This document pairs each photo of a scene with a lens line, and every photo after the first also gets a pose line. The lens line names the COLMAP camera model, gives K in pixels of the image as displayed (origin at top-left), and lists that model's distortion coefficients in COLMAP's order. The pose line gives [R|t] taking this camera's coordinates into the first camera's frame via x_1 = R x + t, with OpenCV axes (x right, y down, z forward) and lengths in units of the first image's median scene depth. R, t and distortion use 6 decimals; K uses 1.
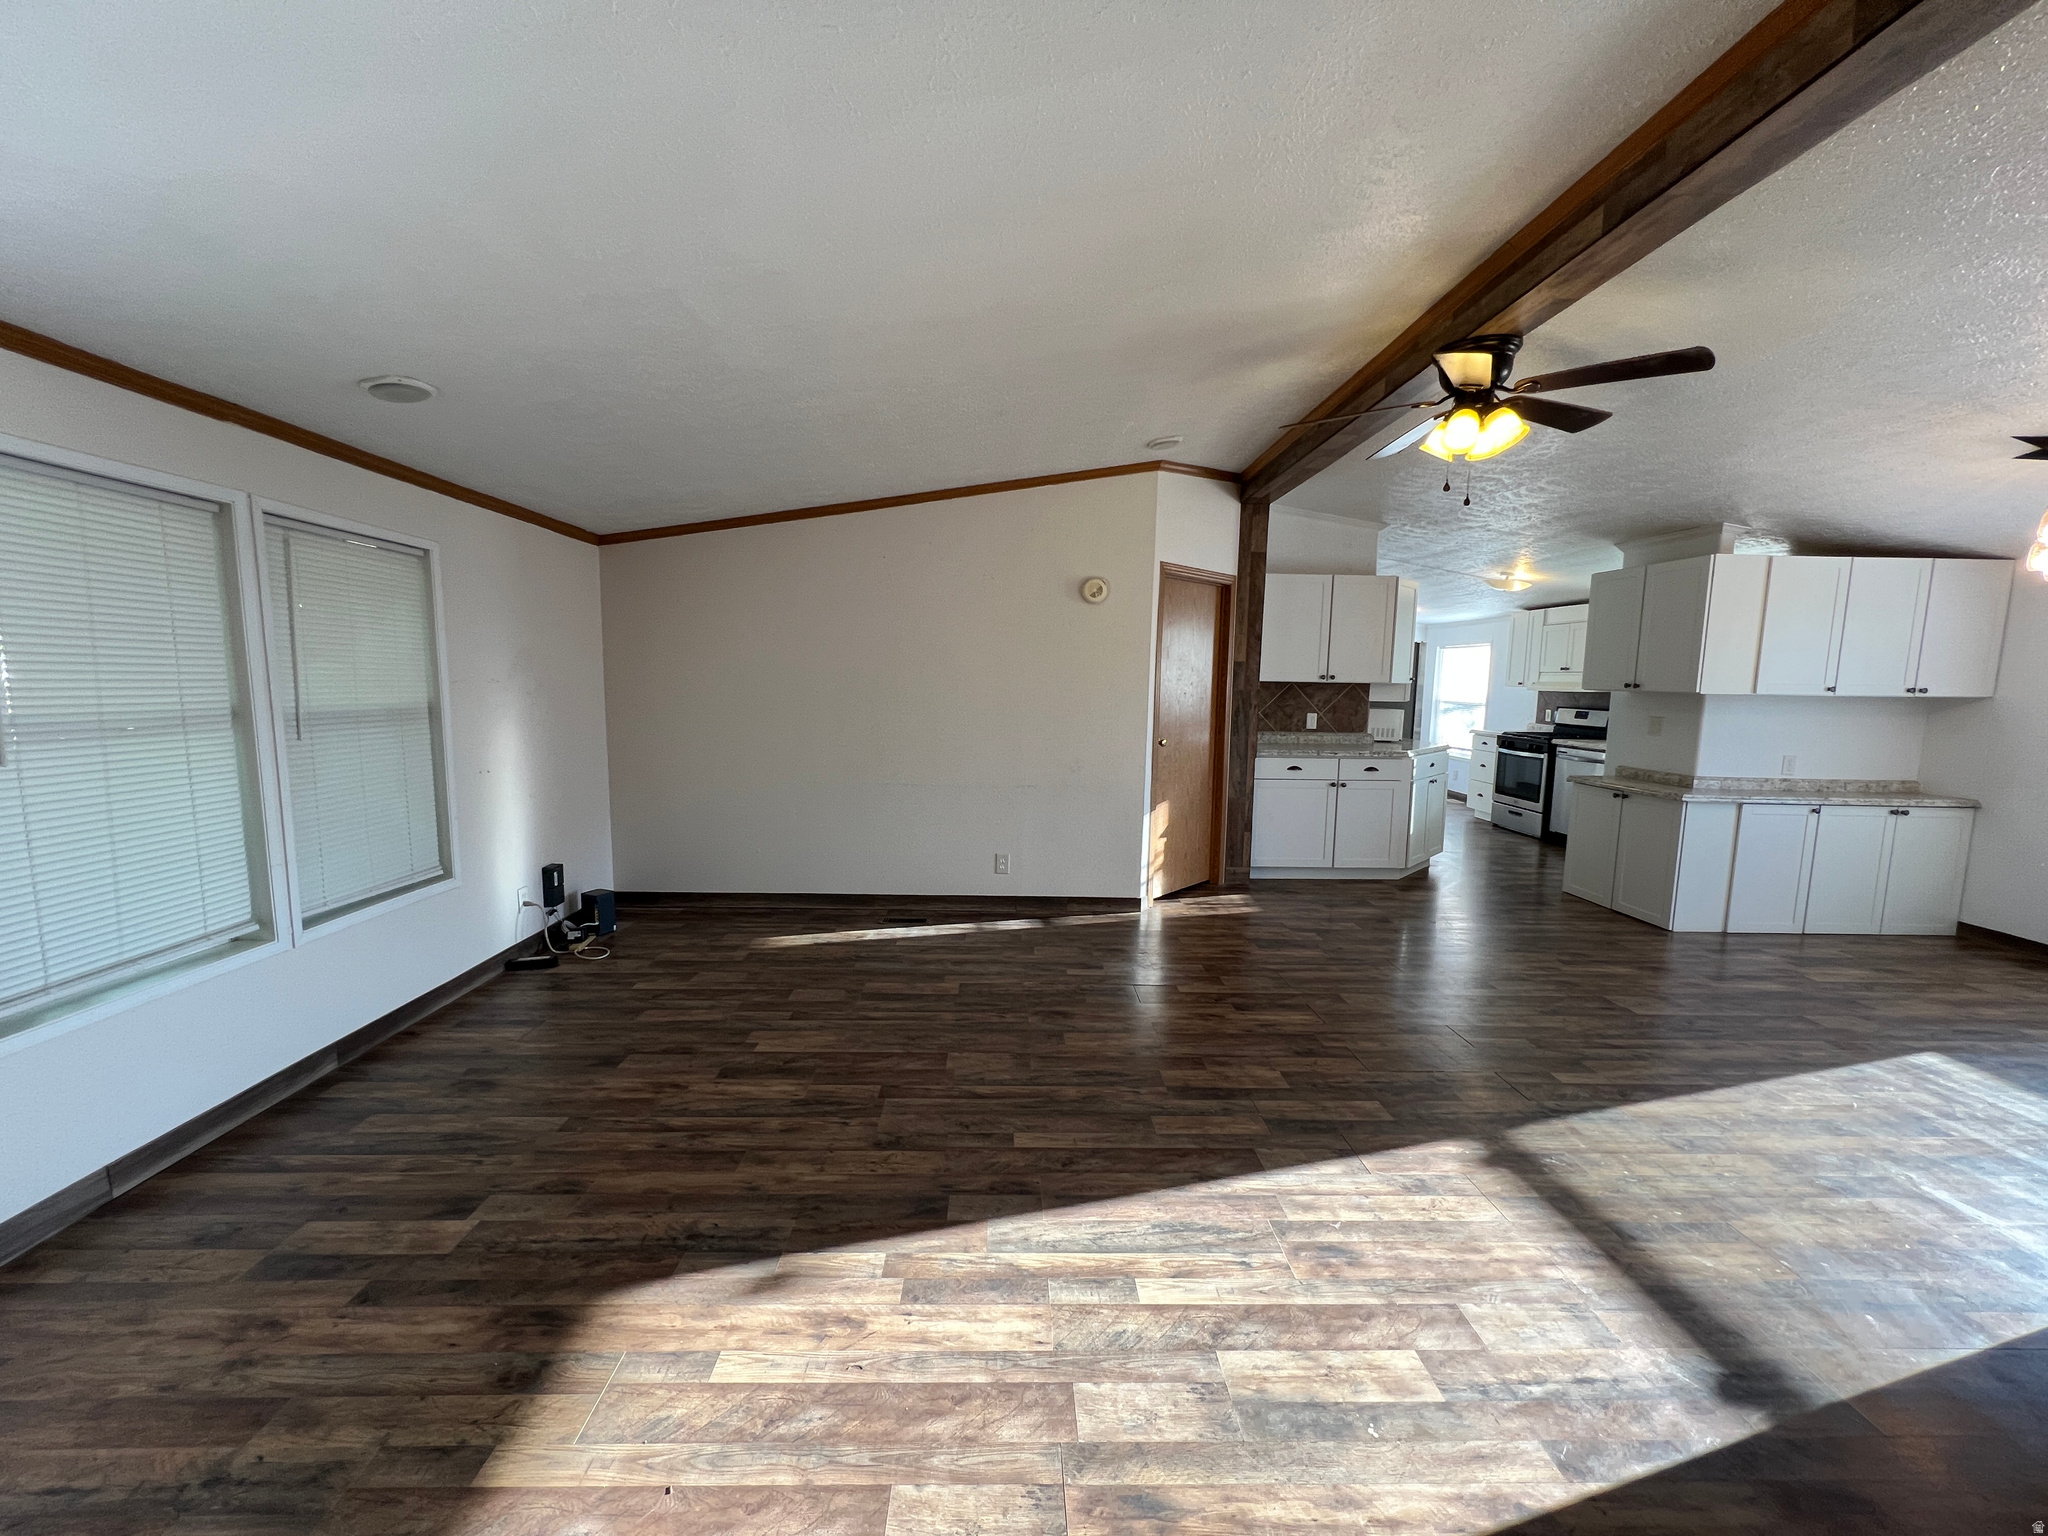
lens RADIAL K [[810.0, 0, 1024.0], [0, 810.0, 768.0], [0, 0, 1]] dist [0.001079, 0.000340]
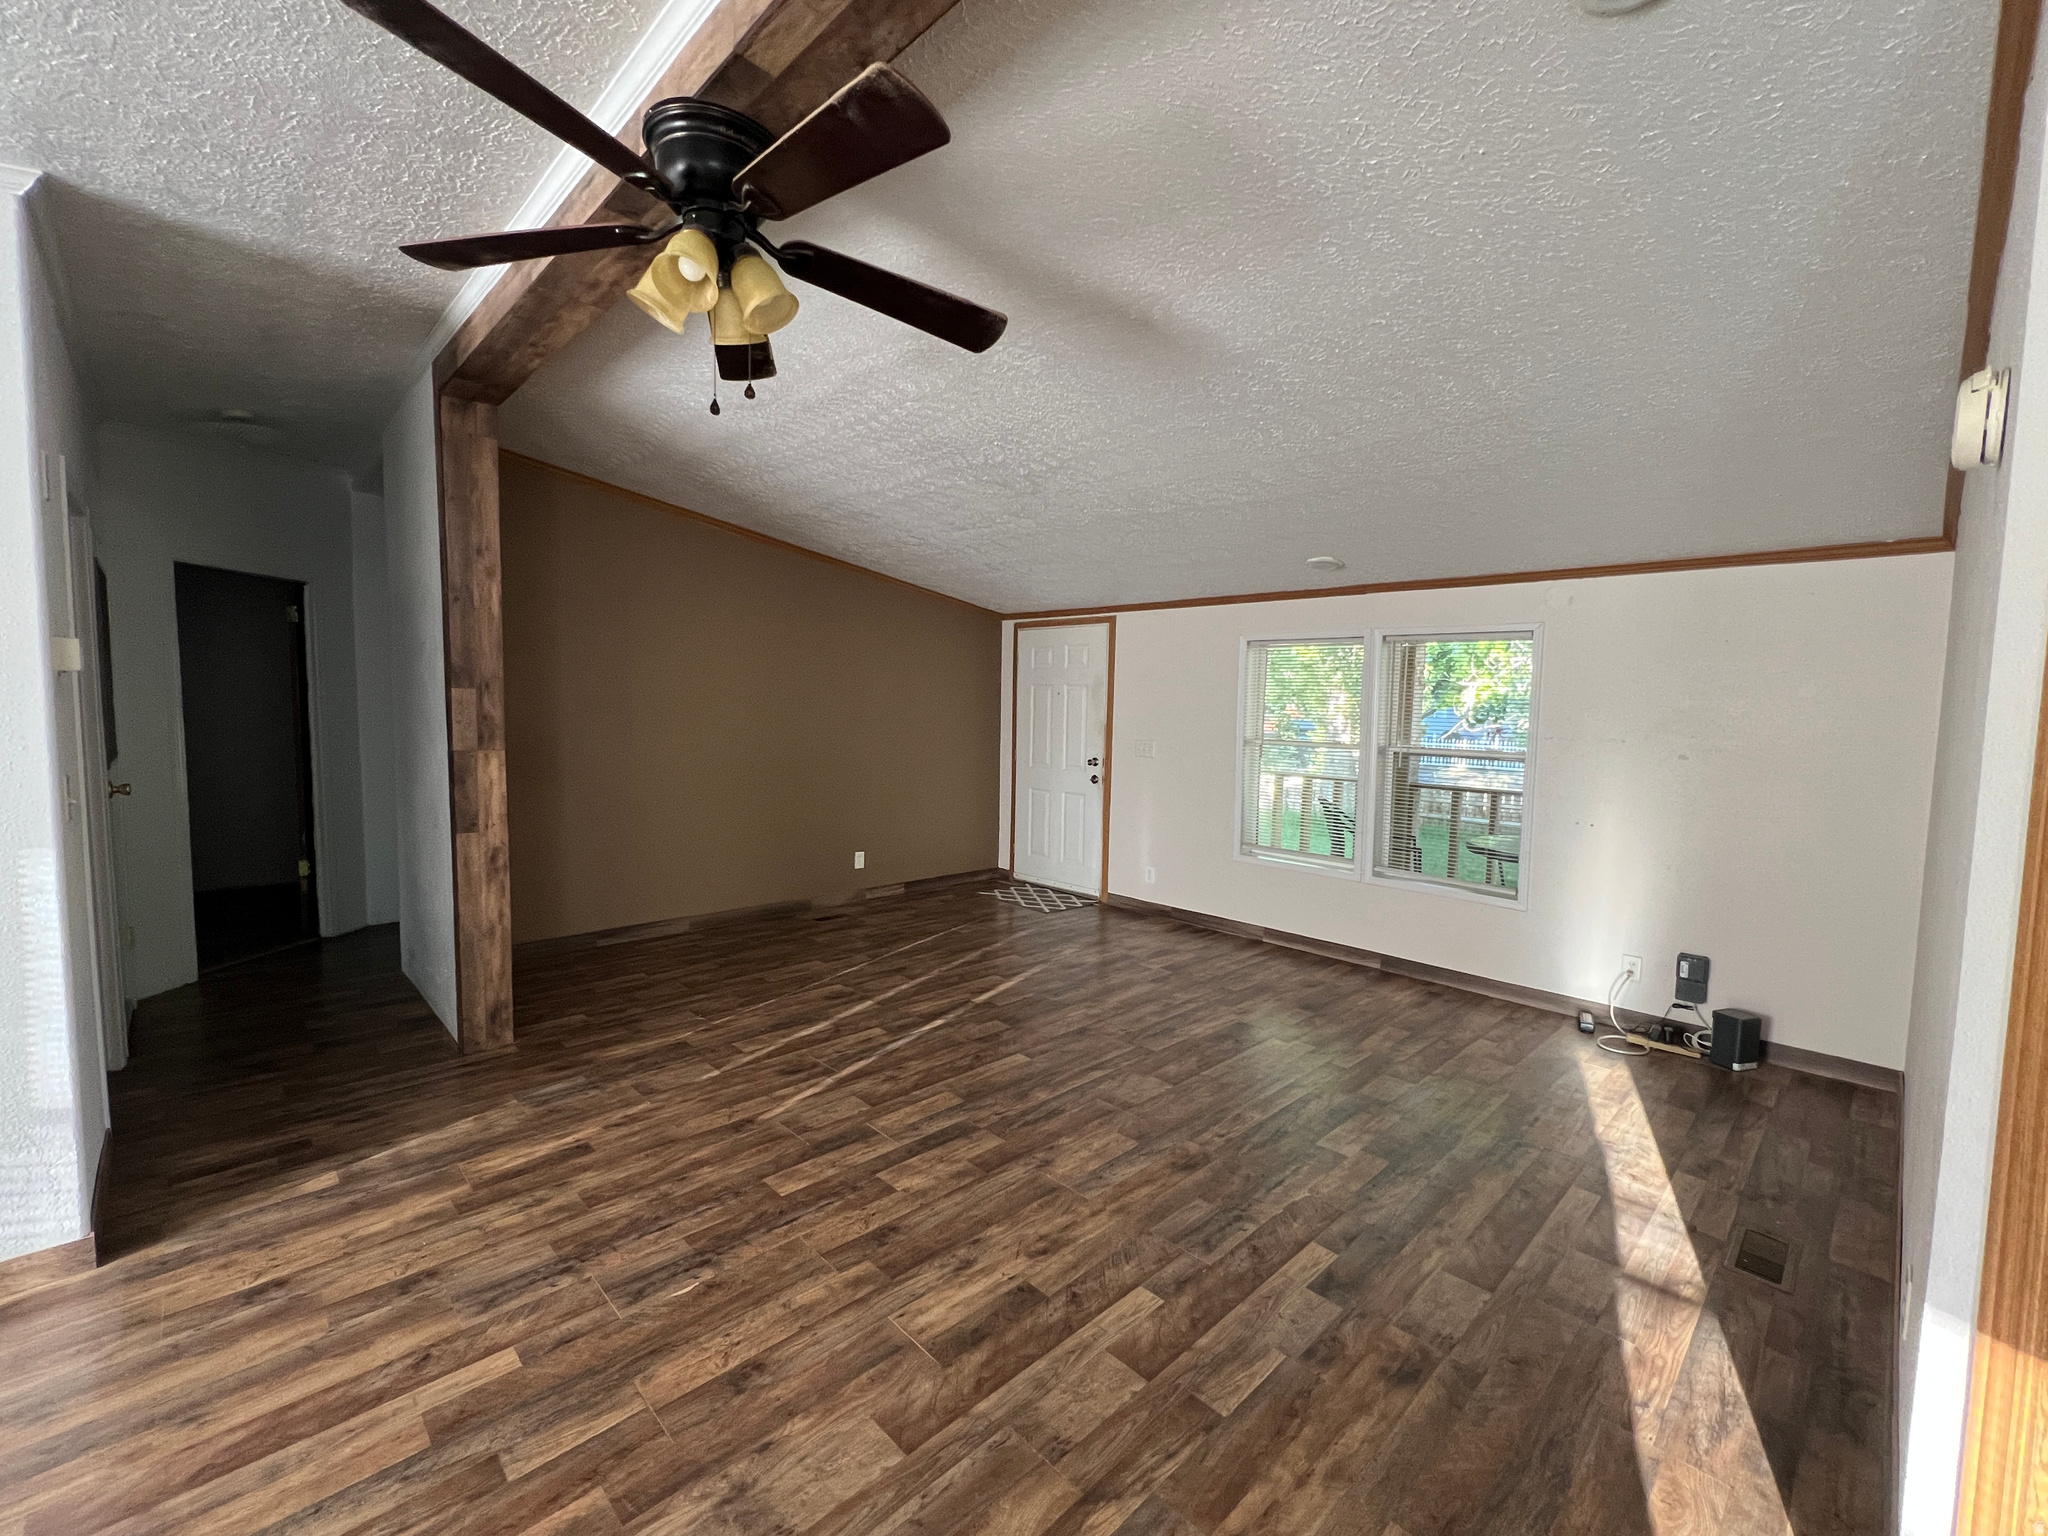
lens RADIAL K [[810.0, 0, 1024.0], [0, 810.0, 768.0], [0, 0, 1]] dist [0.001079, 0.000340]
pose [[-0.717535, 0.022672, -0.696153, 0.833795], [-0.110212, 0.983183, 0.145618, -0.195226], [0.687747, 0.181210, -0.702970, 1.681873]]
